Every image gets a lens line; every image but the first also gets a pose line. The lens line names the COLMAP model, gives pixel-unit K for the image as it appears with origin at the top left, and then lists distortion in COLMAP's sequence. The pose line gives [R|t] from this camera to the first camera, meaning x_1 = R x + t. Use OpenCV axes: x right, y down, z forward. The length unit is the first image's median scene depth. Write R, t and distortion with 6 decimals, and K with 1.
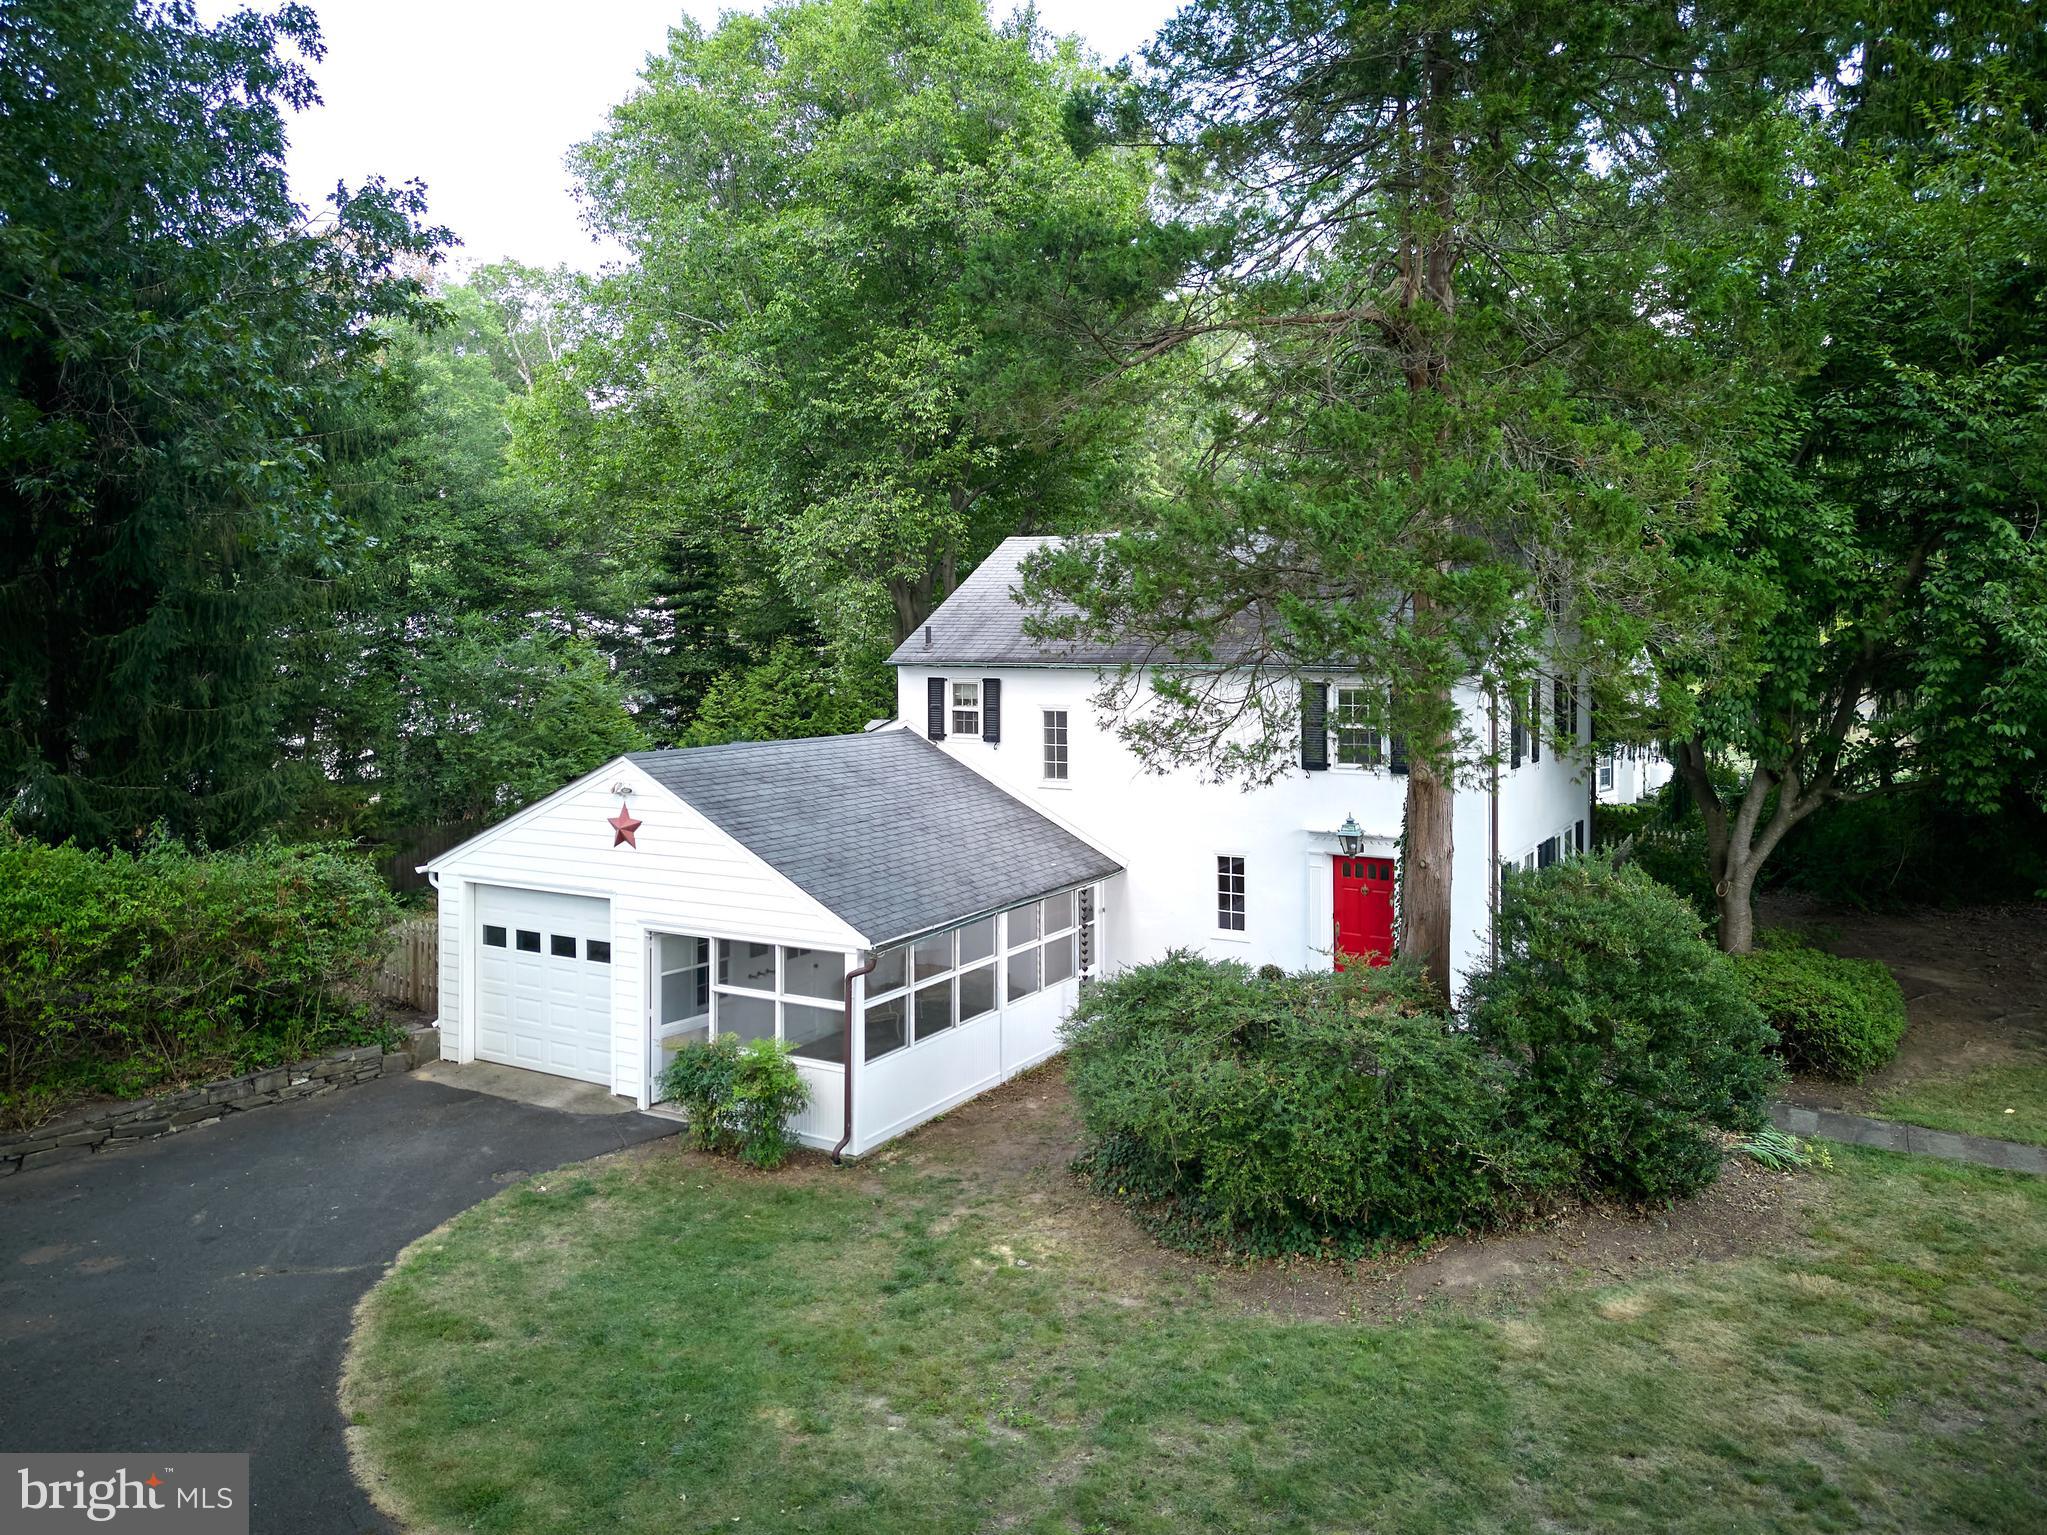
lens RADIAL K [[1409.0, 0, 1023.5], [0, 1409.0, 767.5], [0, 0, 1]] dist [0.063360, -0.002468]
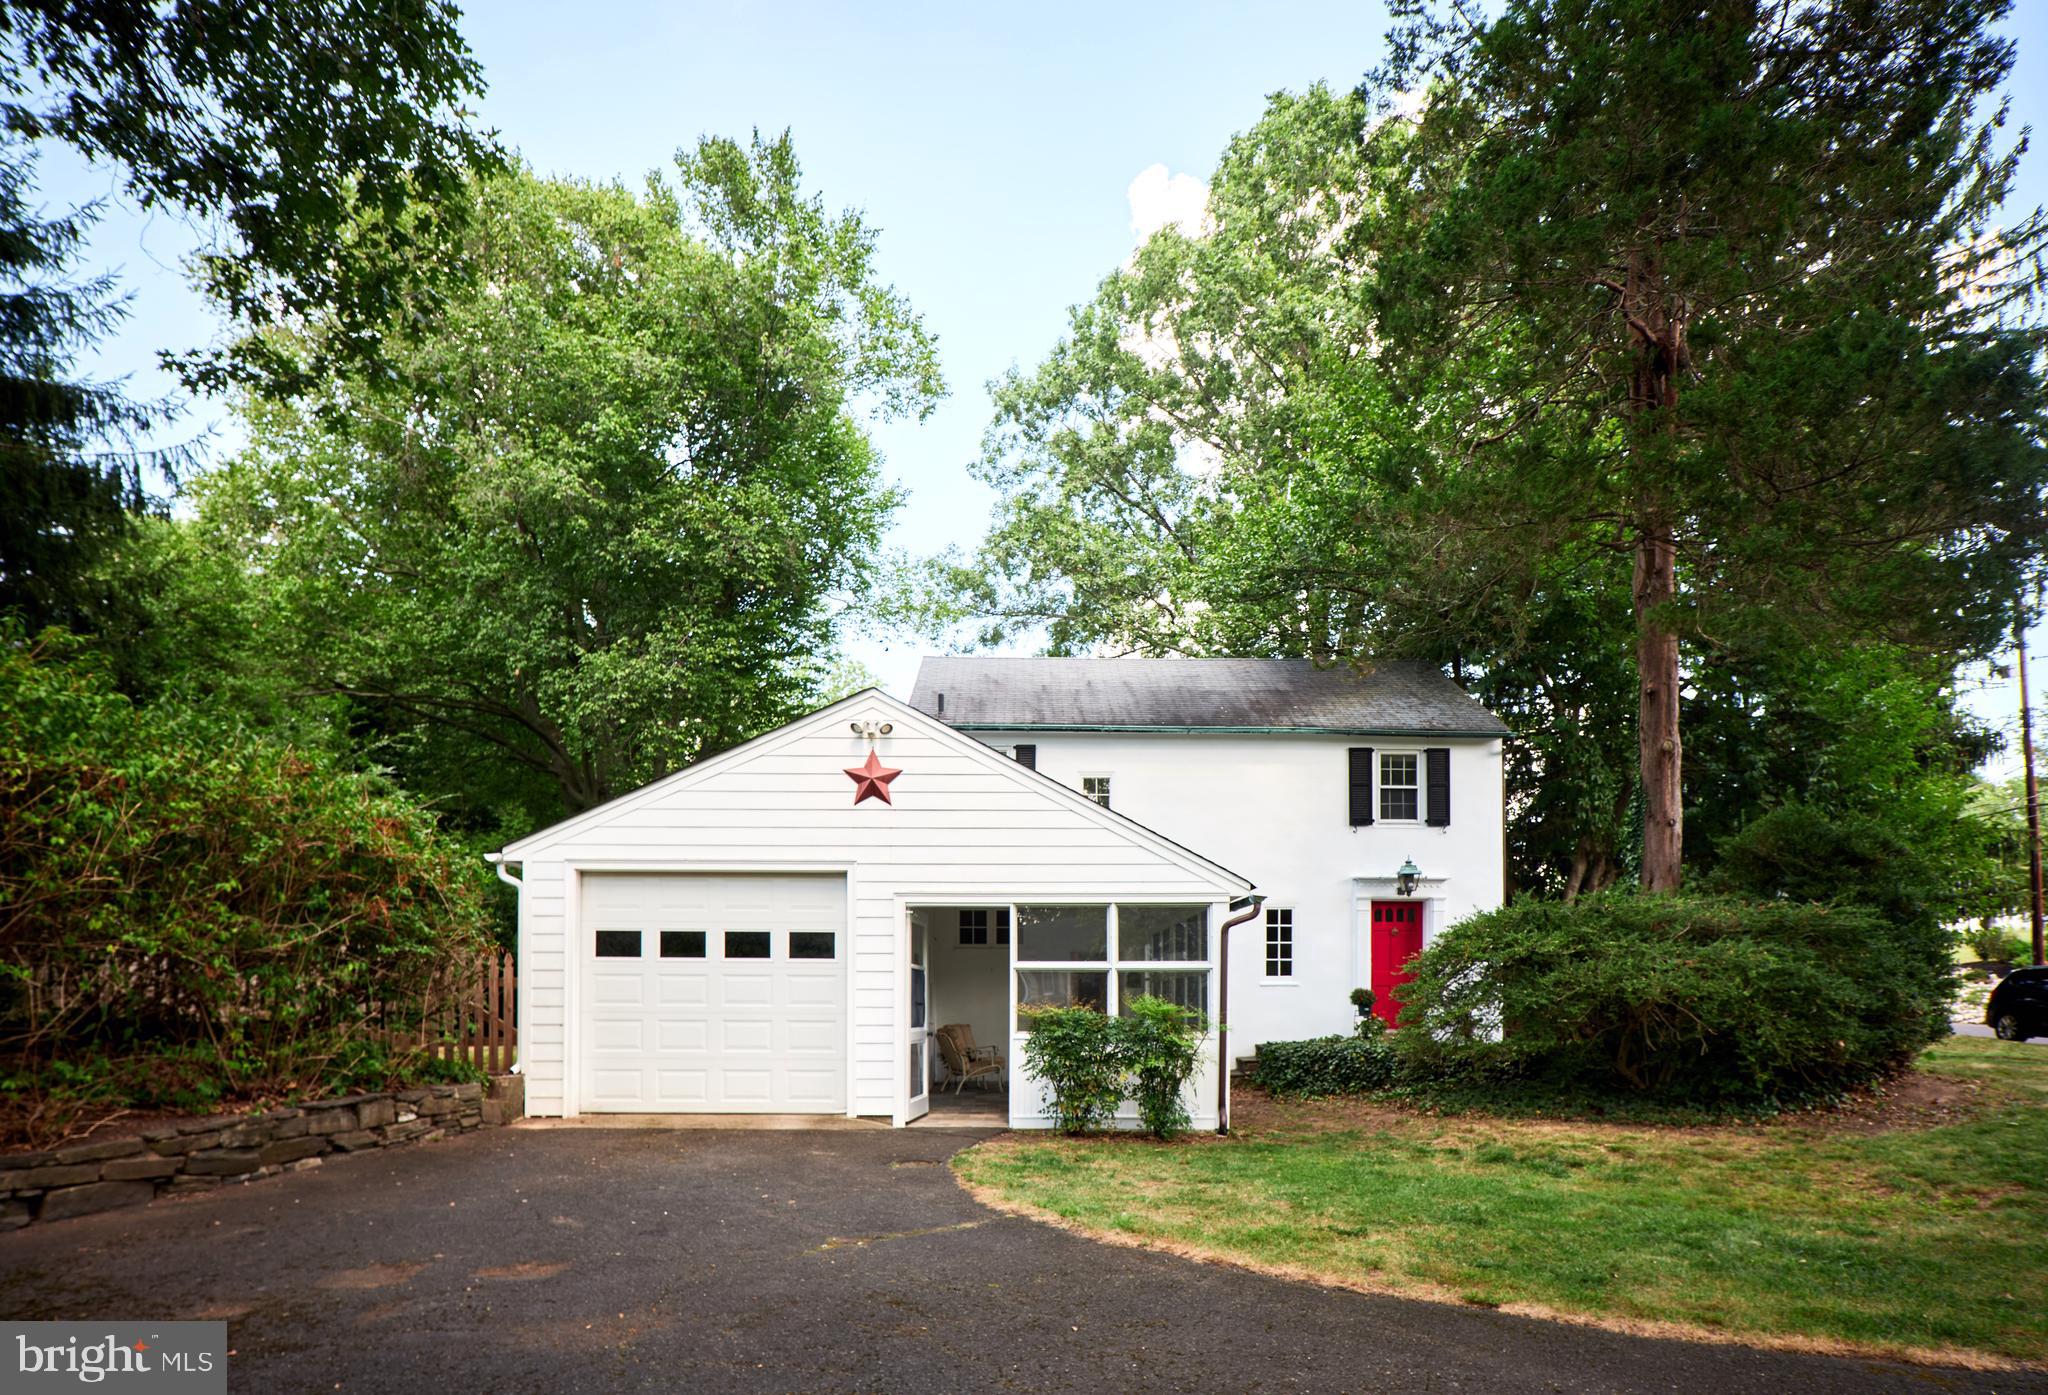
lens RADIAL K [[1086.3, 0, 1021.0], [0, 1086.3, 1044.9], [0, 0, 1]] dist [-0.018181, 0.000049]
pose [[0.853842, -0.013671, 0.520352, -0.533882], [0.039244, 0.998501, -0.038162, 0.220450], [-0.519050, 0.053005, 0.853099, 0.439959]]
